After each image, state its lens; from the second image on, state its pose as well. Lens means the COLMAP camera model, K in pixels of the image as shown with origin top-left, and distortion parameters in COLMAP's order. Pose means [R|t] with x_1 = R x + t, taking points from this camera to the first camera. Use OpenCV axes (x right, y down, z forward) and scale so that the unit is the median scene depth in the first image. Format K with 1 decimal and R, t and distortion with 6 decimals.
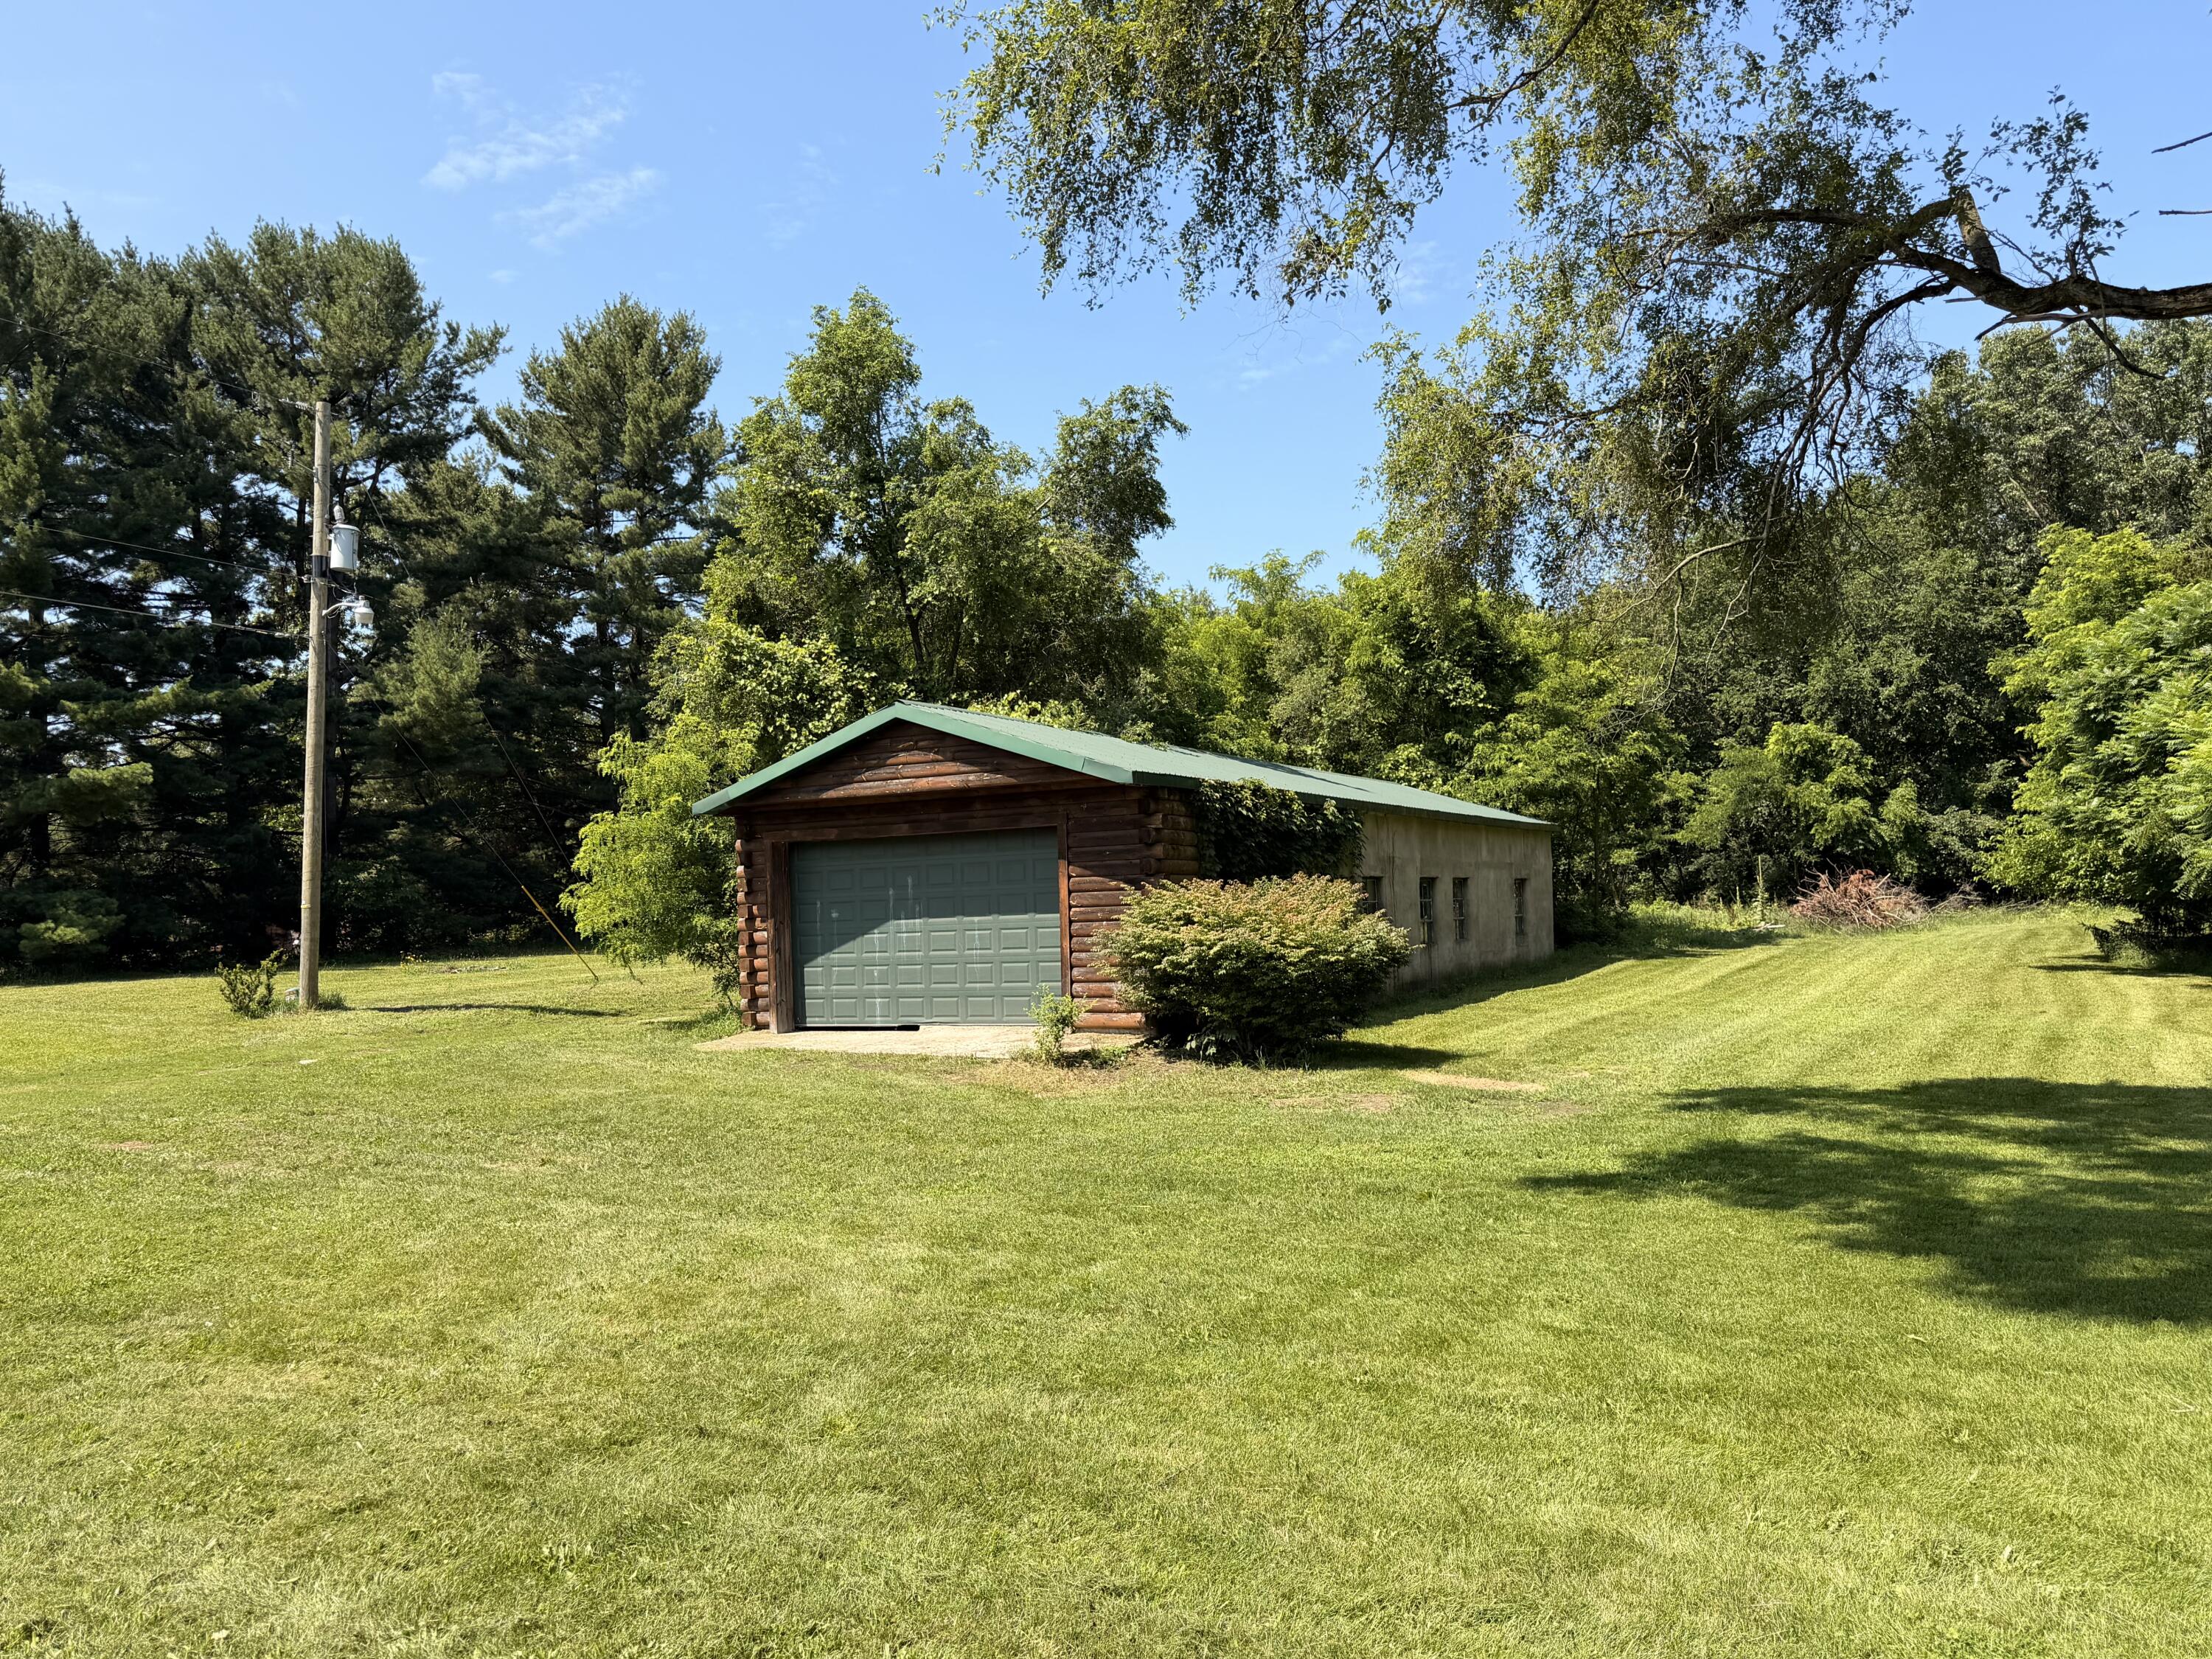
lens RADIAL K [[1604.0, 0, 1106.0], [0, 1604.0, 829.5], [0, 0, 1]] dist [0.004140, 0.000458]
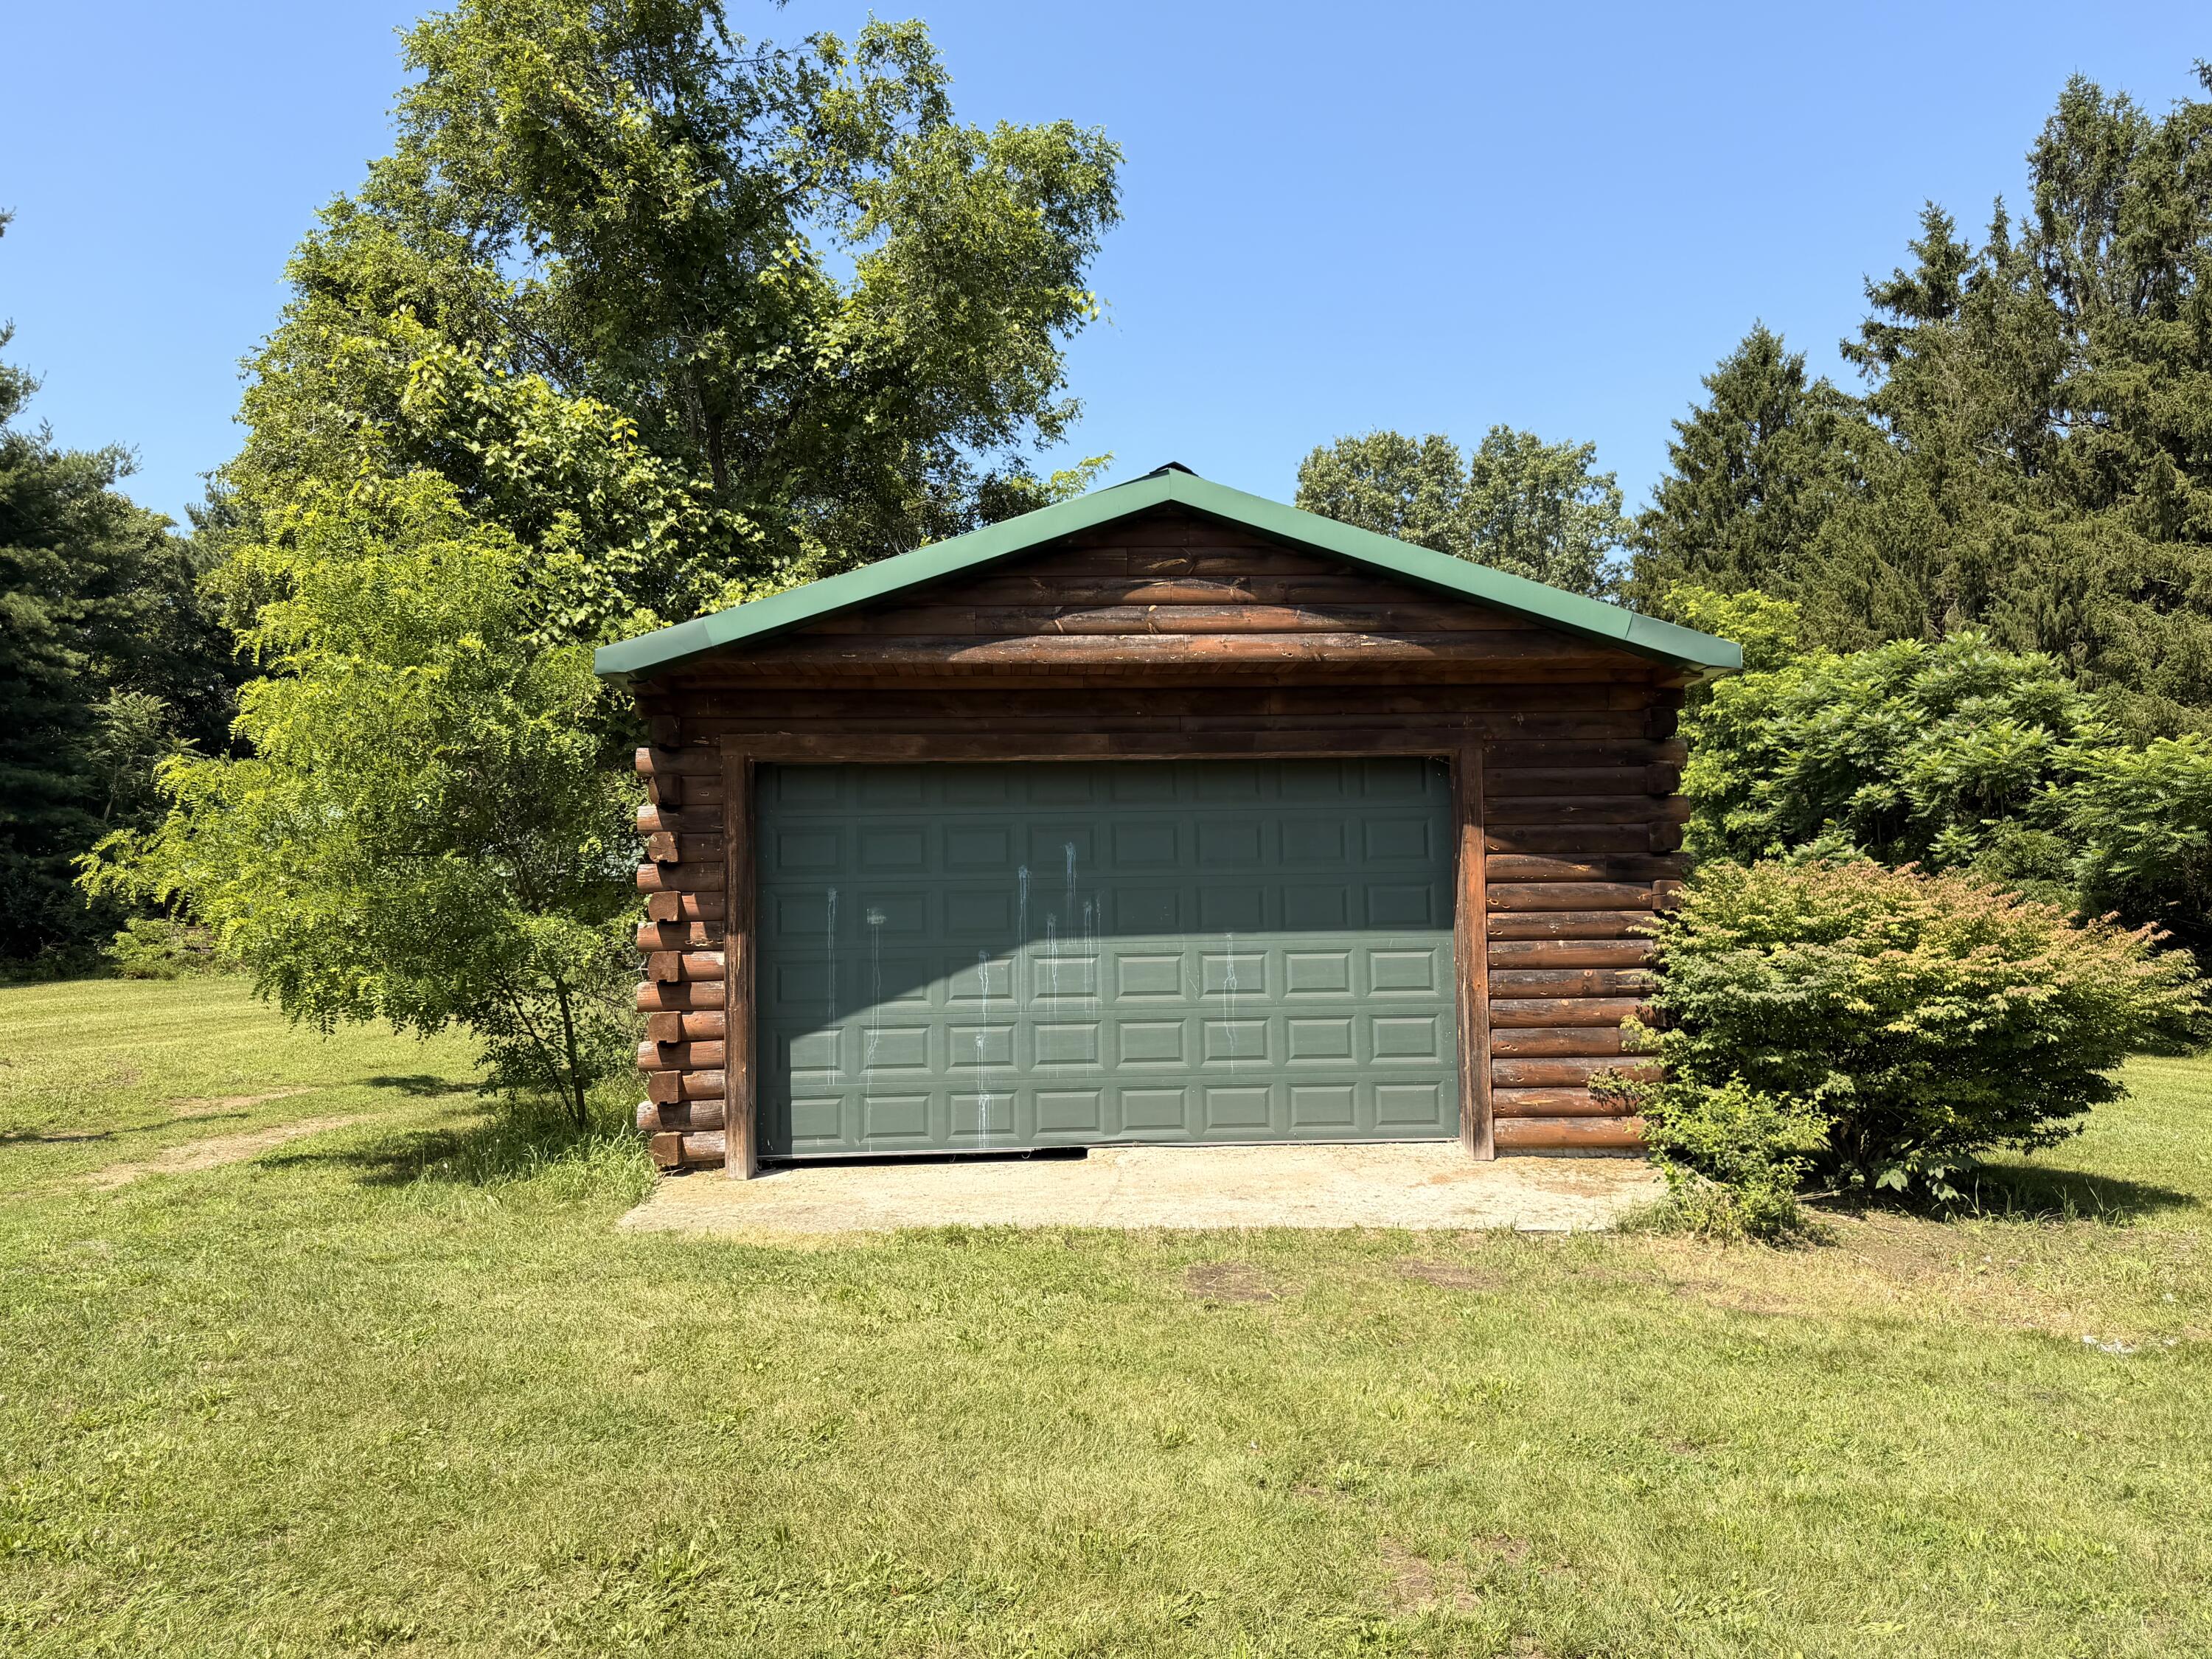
lens RADIAL K [[1589.7, 0, 1106.0], [0, 1589.7, 829.5], [0, 0, 1]] dist [-0.003692, -0.001352]
pose [[0.856582, 0.059105, 0.512615, -0.357427], [-0.041289, 0.998084, -0.046085, 0.046127], [-0.514357, 0.018310, 0.857381, 0.570357]]
